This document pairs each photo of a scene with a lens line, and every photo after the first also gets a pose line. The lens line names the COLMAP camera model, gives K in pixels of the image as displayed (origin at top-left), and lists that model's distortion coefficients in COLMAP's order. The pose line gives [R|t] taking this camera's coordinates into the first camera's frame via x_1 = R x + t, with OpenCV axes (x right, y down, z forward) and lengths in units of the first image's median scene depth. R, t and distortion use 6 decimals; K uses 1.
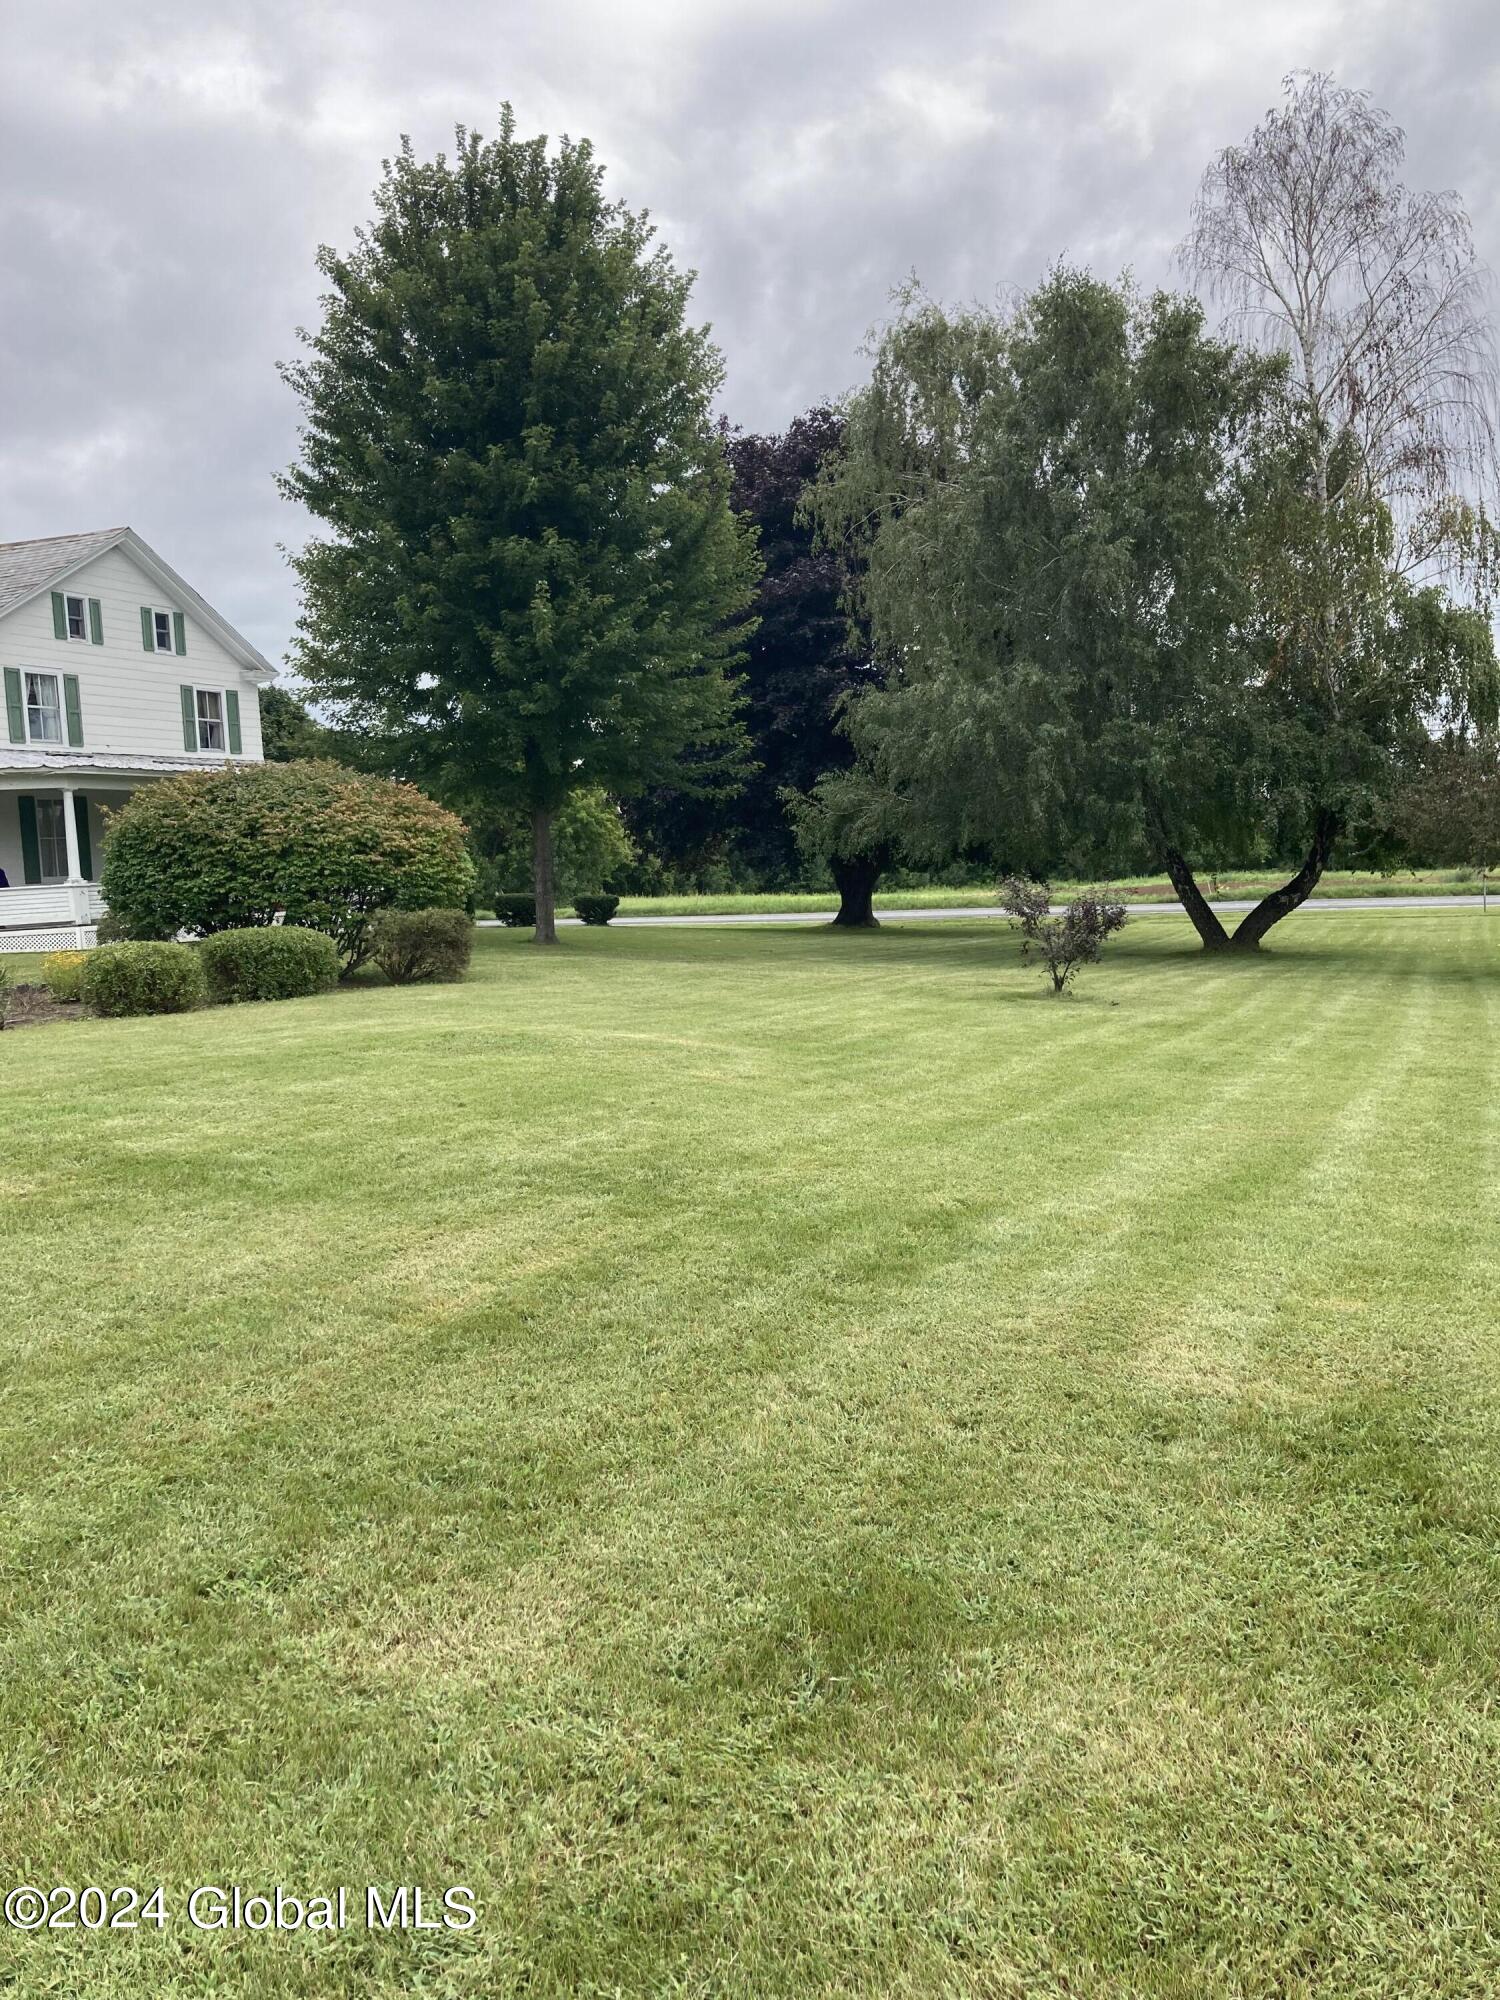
lens RADIAL K [[1635.9, 0, 753.7], [0, 1635.9, 1005.5], [0, 0, 1]] dist [0.036745, -0.016000]
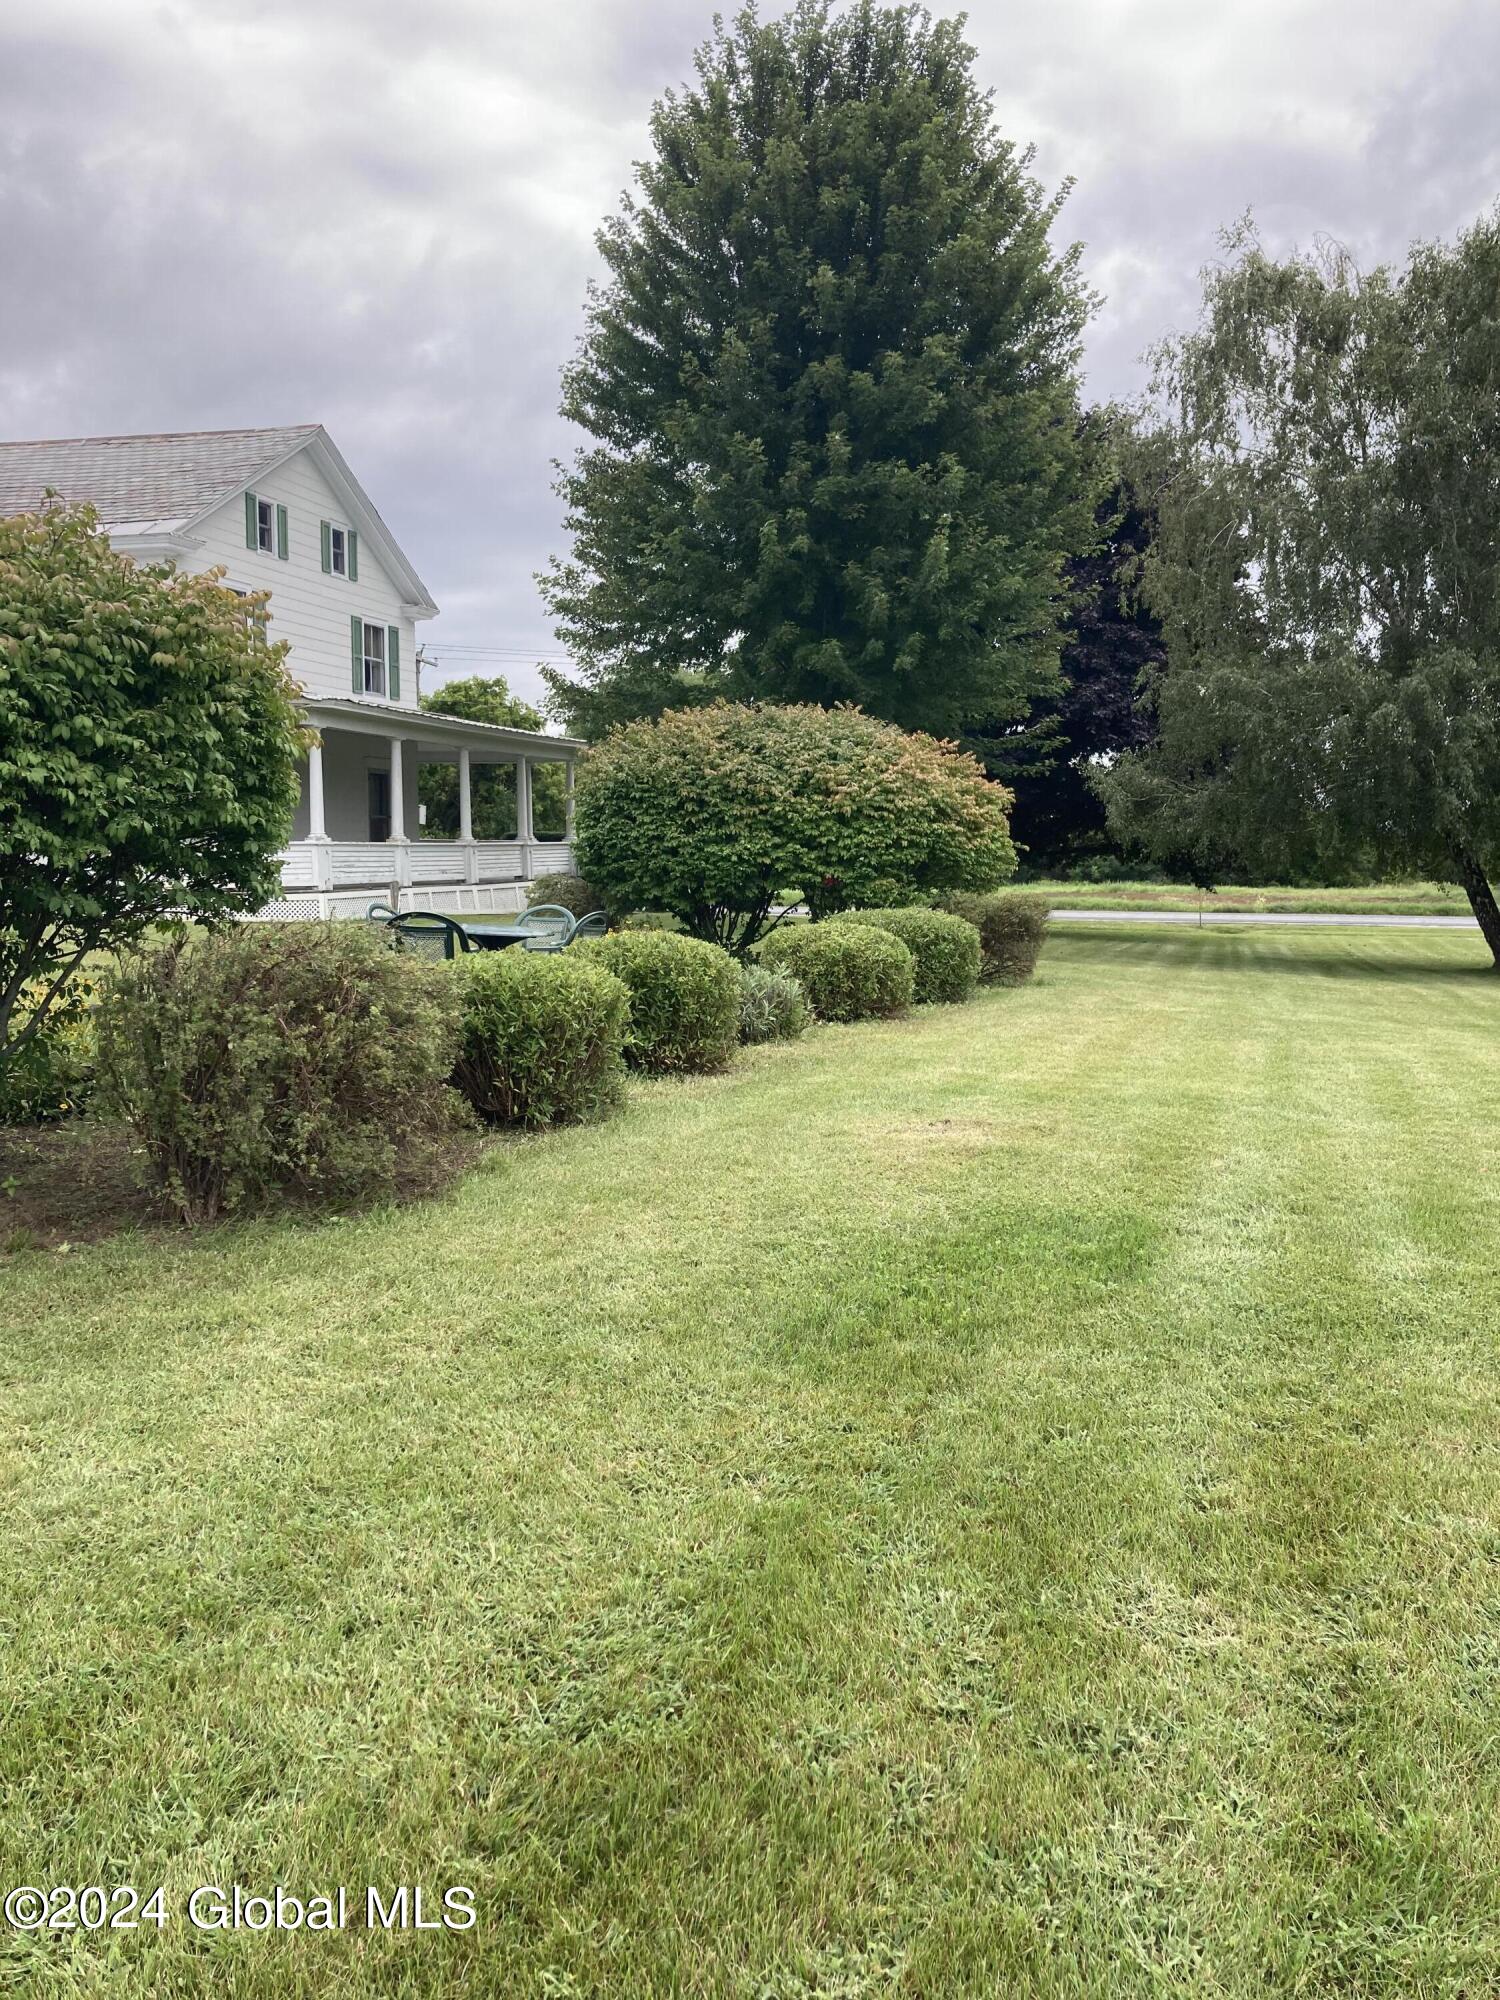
lens RADIAL K [[1635.9, 0, 747.2], [0, 1635.9, 992.1], [0, 0, 1]] dist [0.036745, -0.016000]
pose [[0.989436, 0.033251, 0.141106, -0.306570], [-0.032761, 0.999446, -0.005797, -0.000664], [-0.141221, 0.001113, 0.989978, 0.147116]]
